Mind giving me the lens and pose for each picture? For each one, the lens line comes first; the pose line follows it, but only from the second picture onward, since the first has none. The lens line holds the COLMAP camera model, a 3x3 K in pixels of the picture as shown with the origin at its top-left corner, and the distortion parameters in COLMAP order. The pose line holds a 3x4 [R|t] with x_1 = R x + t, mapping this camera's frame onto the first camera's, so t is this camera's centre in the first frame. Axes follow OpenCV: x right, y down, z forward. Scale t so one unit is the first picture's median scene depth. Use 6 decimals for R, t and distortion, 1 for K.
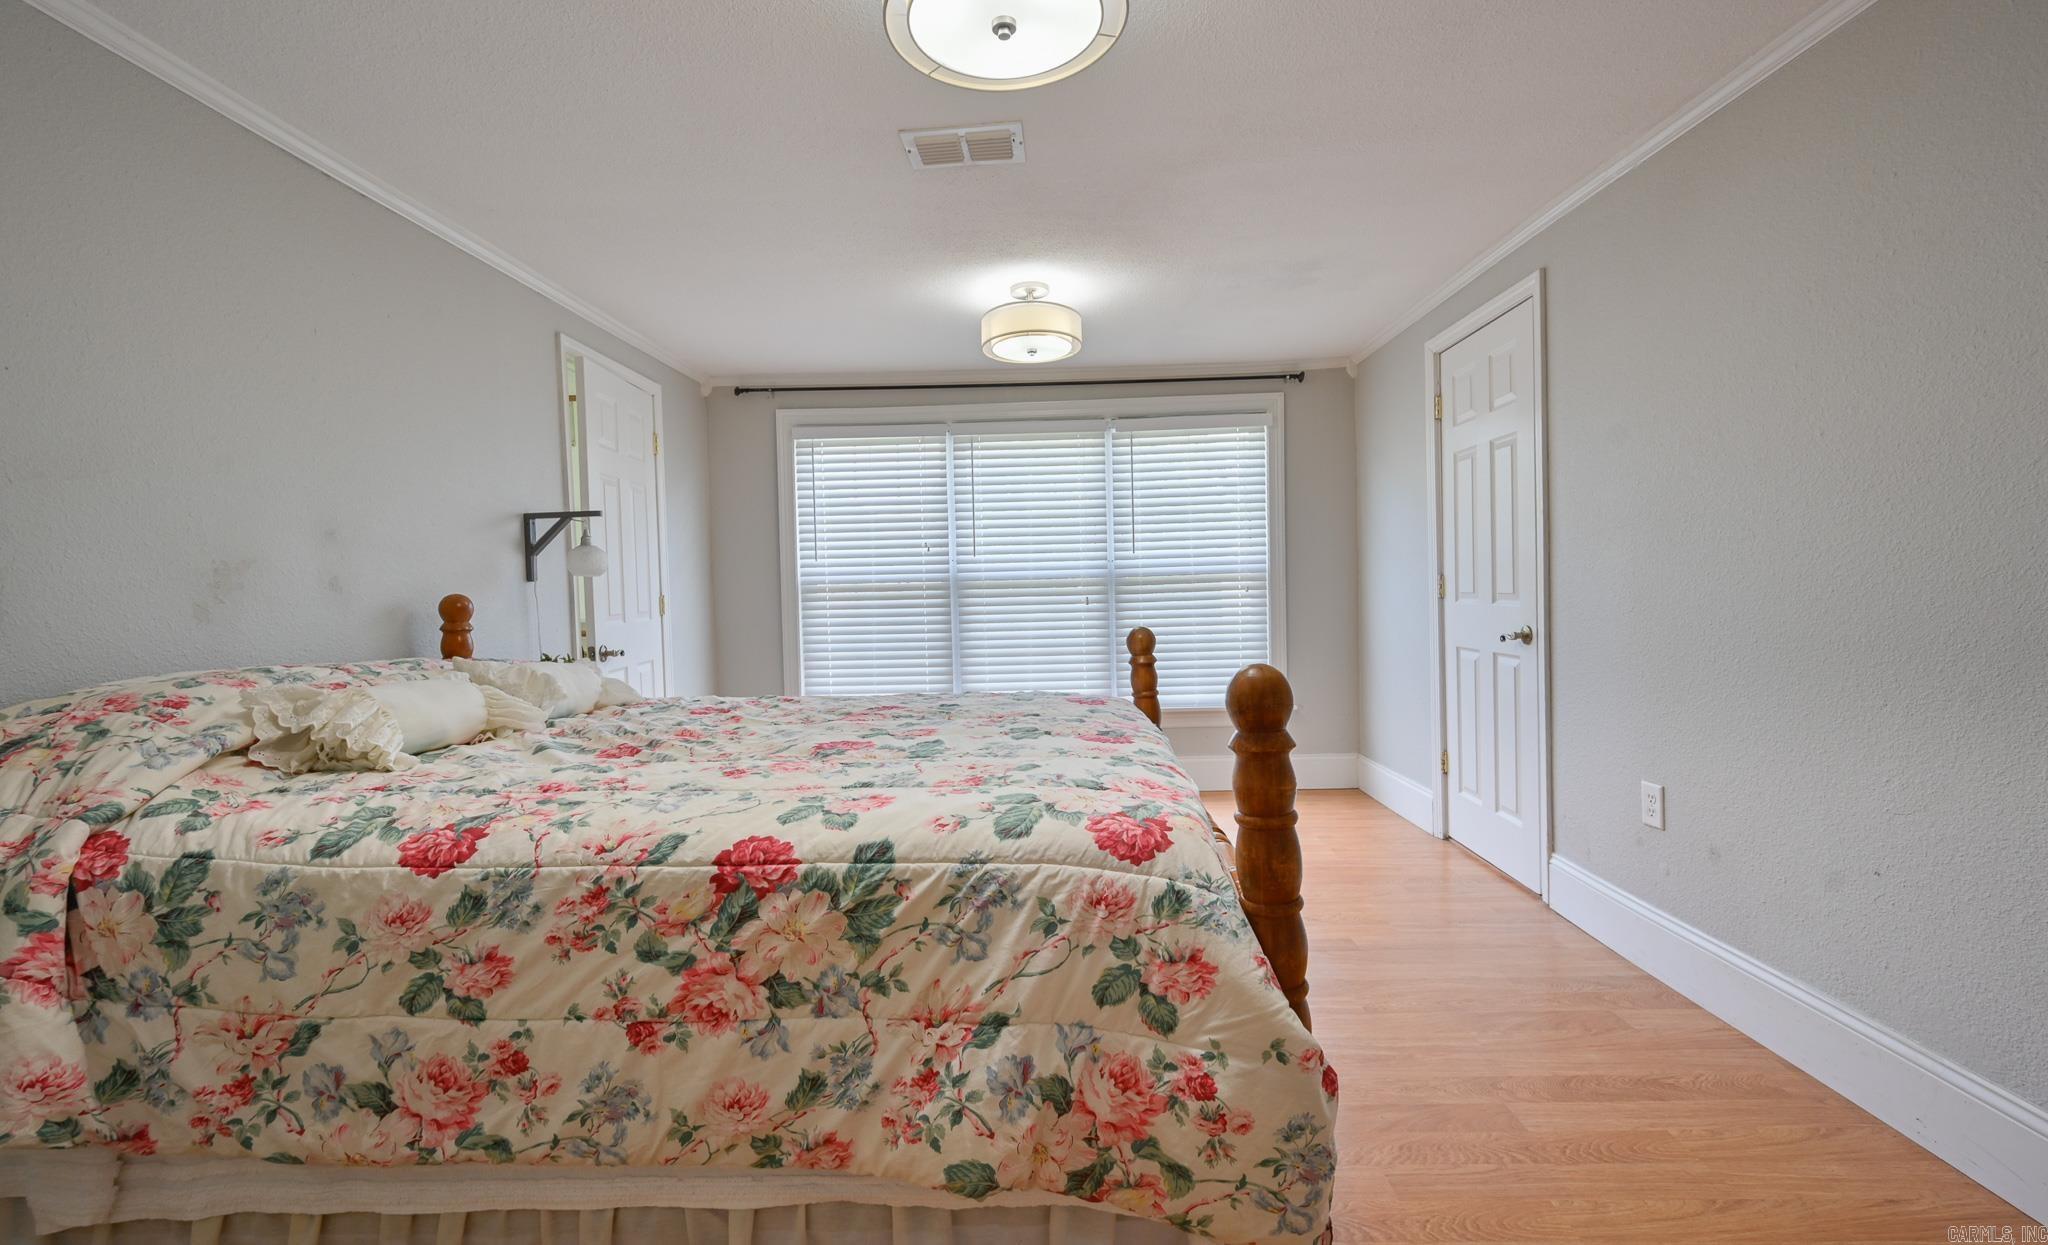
lens RADIAL K [[854.1, 0, 1023.4], [0, 854.1, 613.6], [0, 0, 1]] dist [-0.003793, 0.000871]
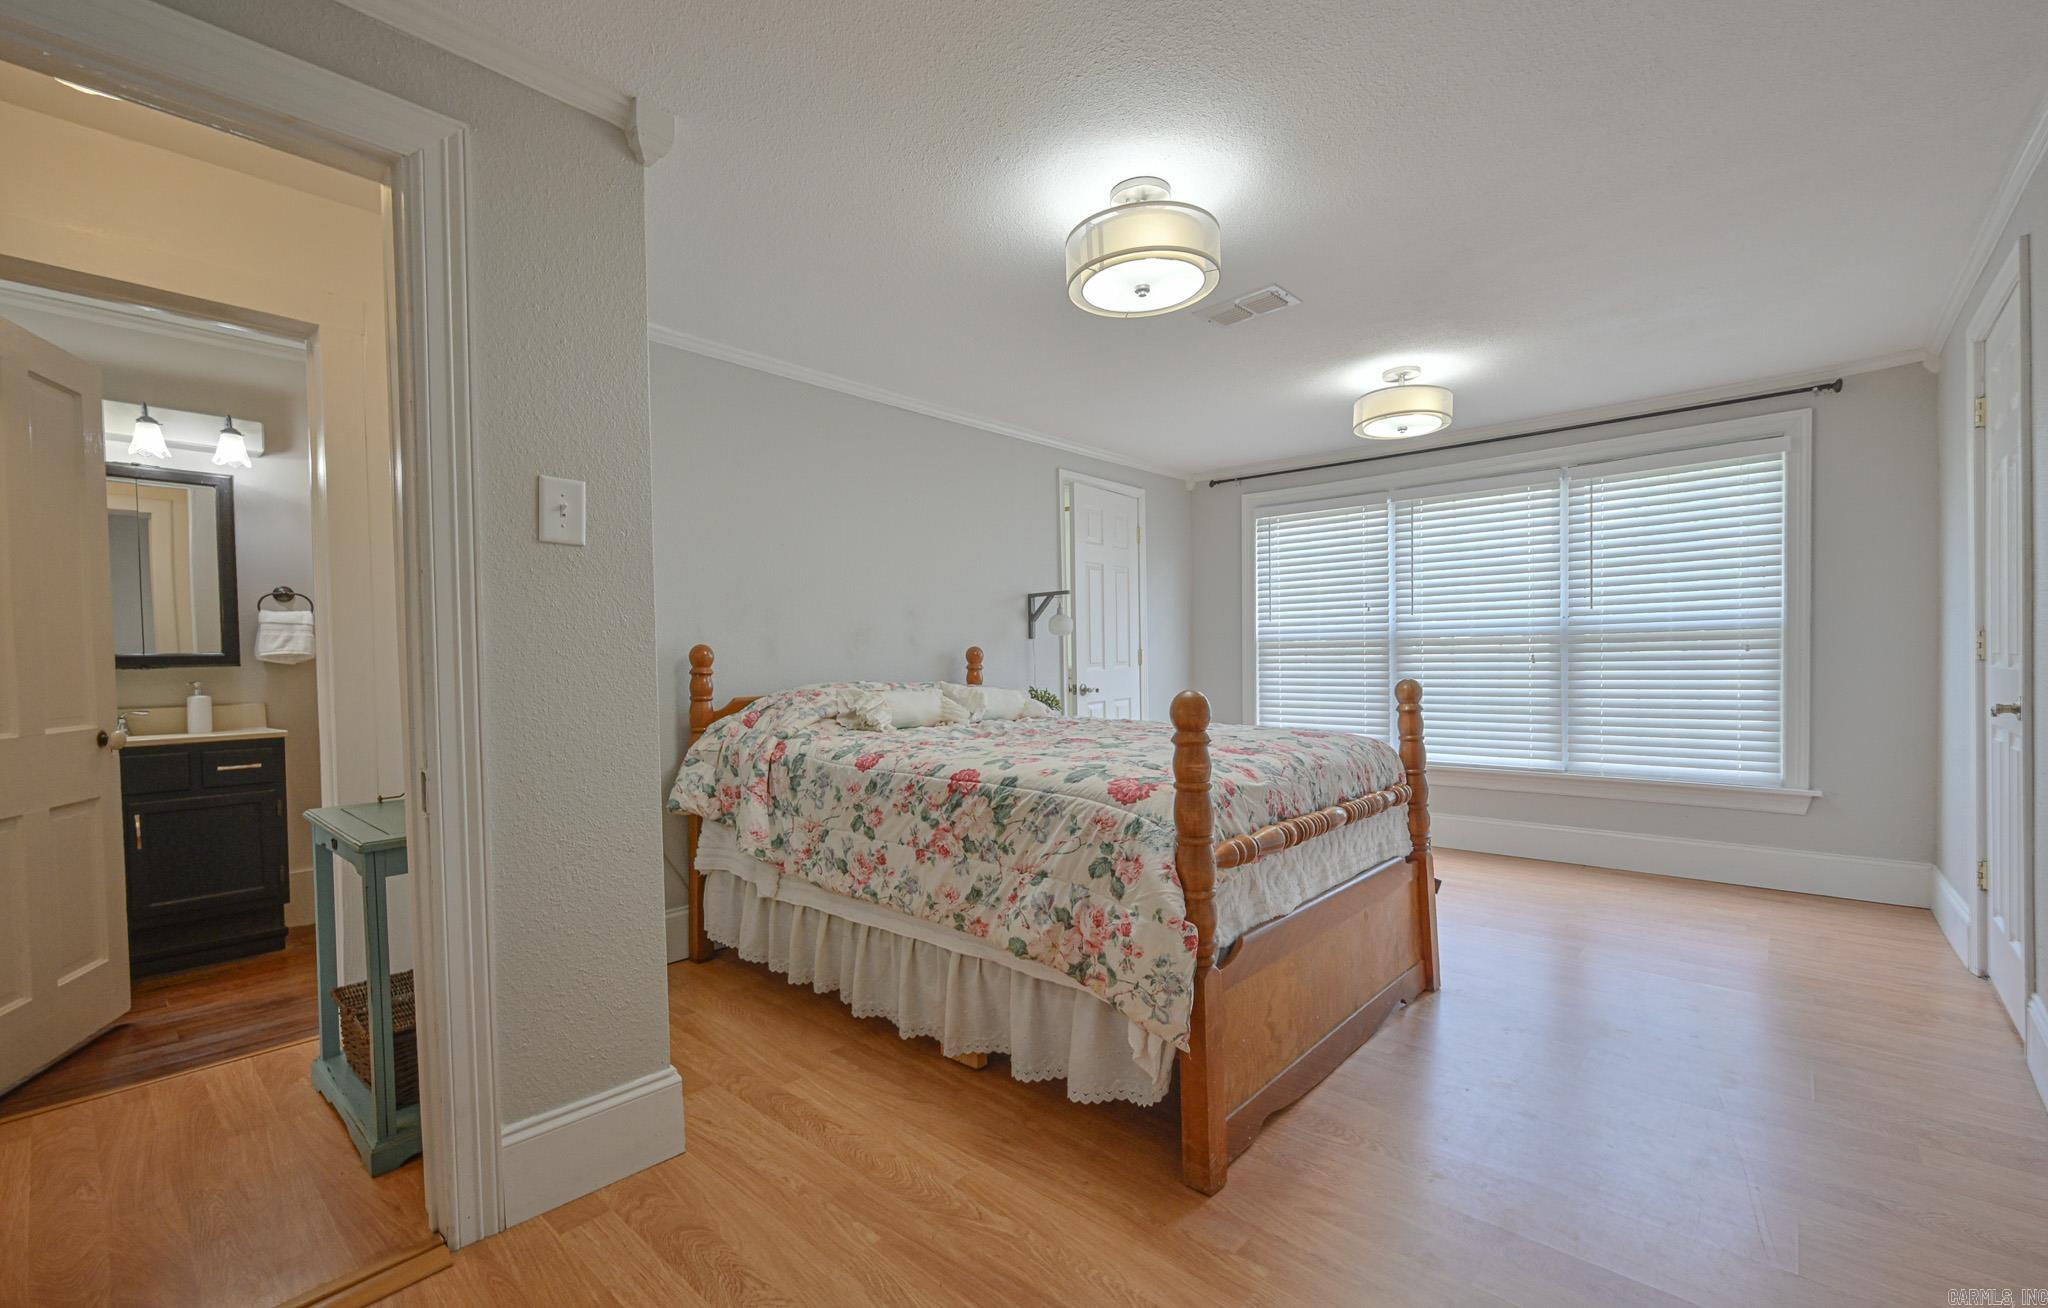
lens RADIAL K [[867.1, 0, 1031.6], [0, 867.1, 662.2], [0, 0, 1]] dist [-0.008895, 0.000142]
pose [[0.762894, 0.017275, -0.646292, 1.100344], [-0.023887, 0.999714, -0.001475, 0.015587], [0.646082, 0.016563, 0.763088, -0.445014]]
